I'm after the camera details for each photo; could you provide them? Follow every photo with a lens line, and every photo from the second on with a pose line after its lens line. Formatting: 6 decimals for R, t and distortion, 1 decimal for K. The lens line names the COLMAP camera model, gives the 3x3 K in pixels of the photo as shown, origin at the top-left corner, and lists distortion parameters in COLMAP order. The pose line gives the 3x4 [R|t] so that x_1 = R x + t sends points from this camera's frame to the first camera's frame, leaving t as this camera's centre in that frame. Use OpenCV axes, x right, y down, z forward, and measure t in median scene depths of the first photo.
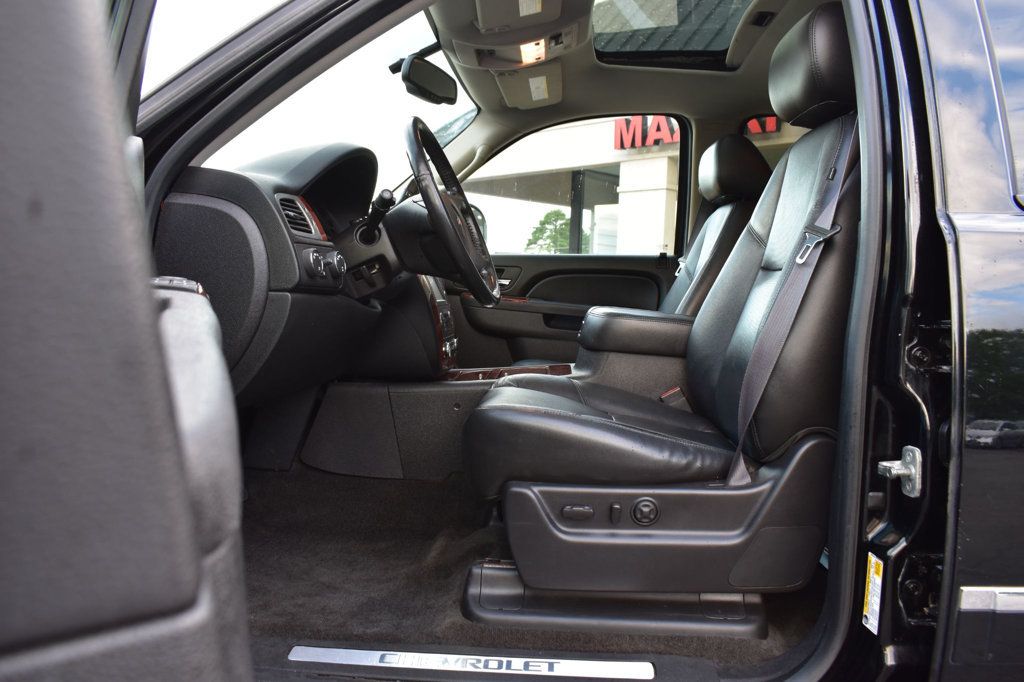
lens RADIAL K [[814.1, 0, 512.0], [0, 814.1, 341.0], [0, 0, 1]] dist [-0.094343, 0.003030]
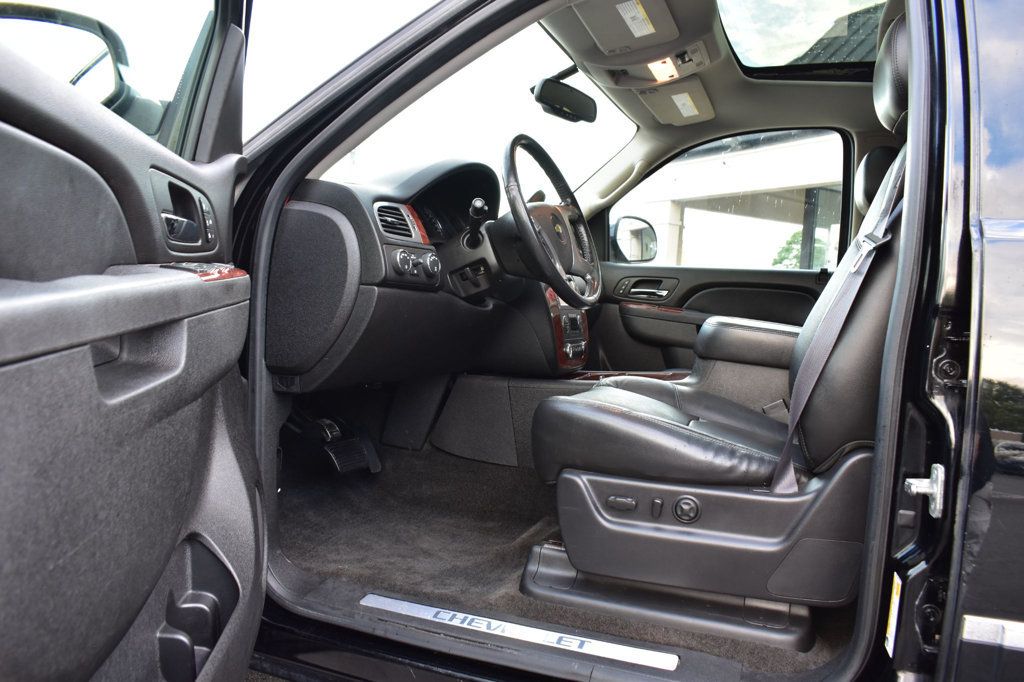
lens RADIAL K [[791.8, 0, 512.0], [0, 791.8, 341.0], [0, 0, 1]] dist [-0.096698, 0.004509]
pose [[0.955170, 0.047943, -0.292149, 0.225691], [-0.052879, 0.998560, -0.009019, 0.016692], [0.291296, 0.024064, 0.956330, -0.025570]]
